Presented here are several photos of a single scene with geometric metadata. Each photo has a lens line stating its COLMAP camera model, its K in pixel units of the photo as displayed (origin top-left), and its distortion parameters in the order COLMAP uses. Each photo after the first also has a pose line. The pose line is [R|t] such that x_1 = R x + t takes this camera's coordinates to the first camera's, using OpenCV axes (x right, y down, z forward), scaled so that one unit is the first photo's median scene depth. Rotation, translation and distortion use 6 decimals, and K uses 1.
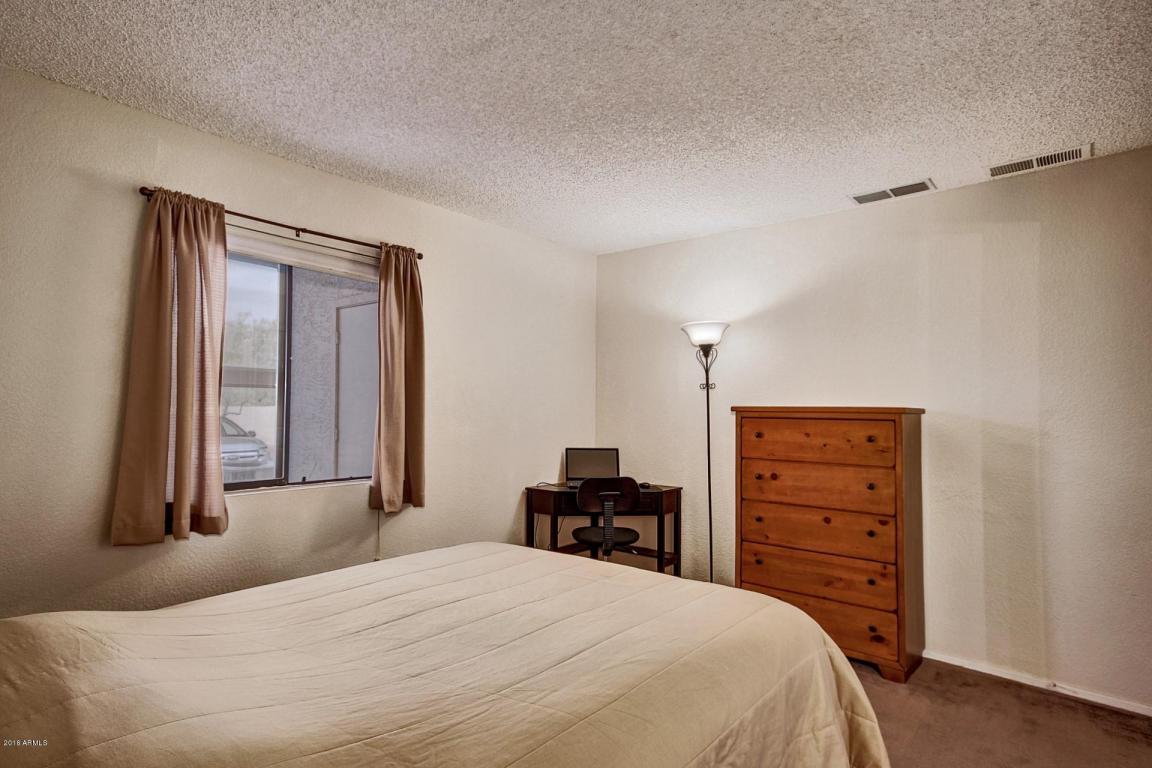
lens RADIAL K [[638.5, 0, 576.1], [0, 638.5, 395.2], [0, 0, 1]] dist [0.020347, -0.001867]
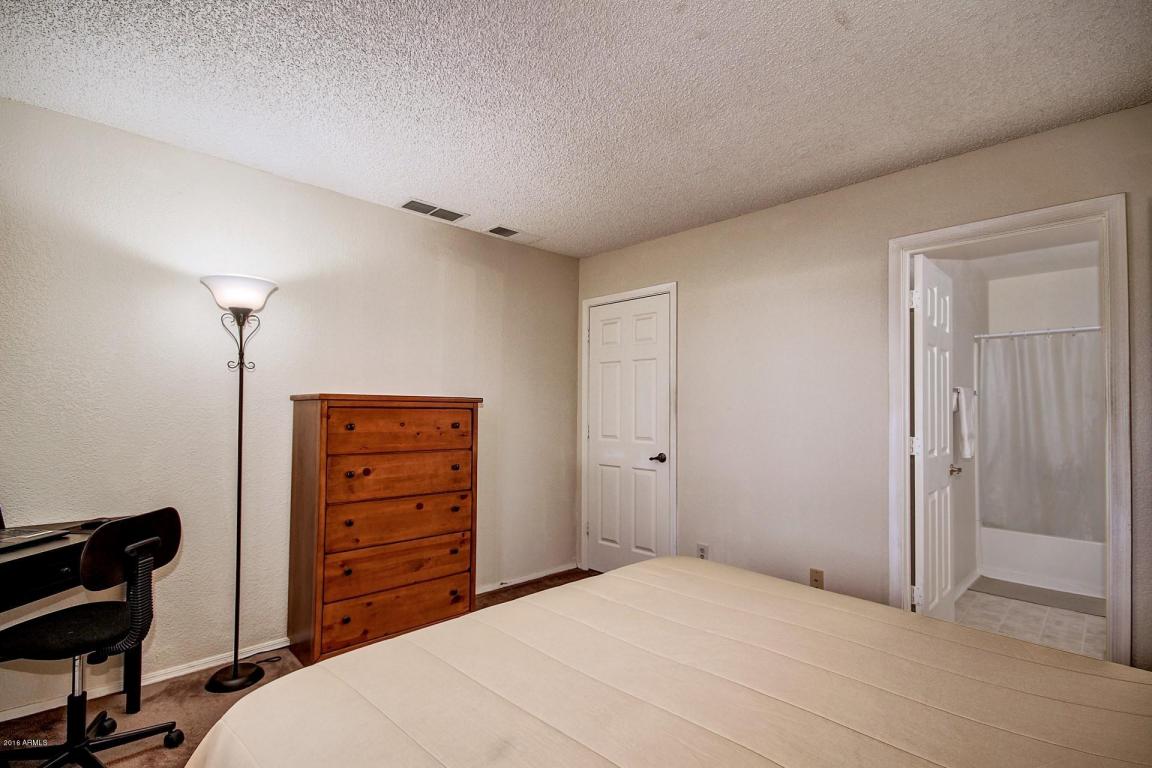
lens RADIAL K [[532.3, 0, 572.4], [0, 532.3, 394.5], [0, 0, 1]] dist [-0.004487, -0.000527]
pose [[0.105001, 0.021557, 0.994238, -0.427020], [-0.027522, 0.999445, -0.018764, 0.024396], [-0.994091, -0.025393, 0.105536, 0.655222]]
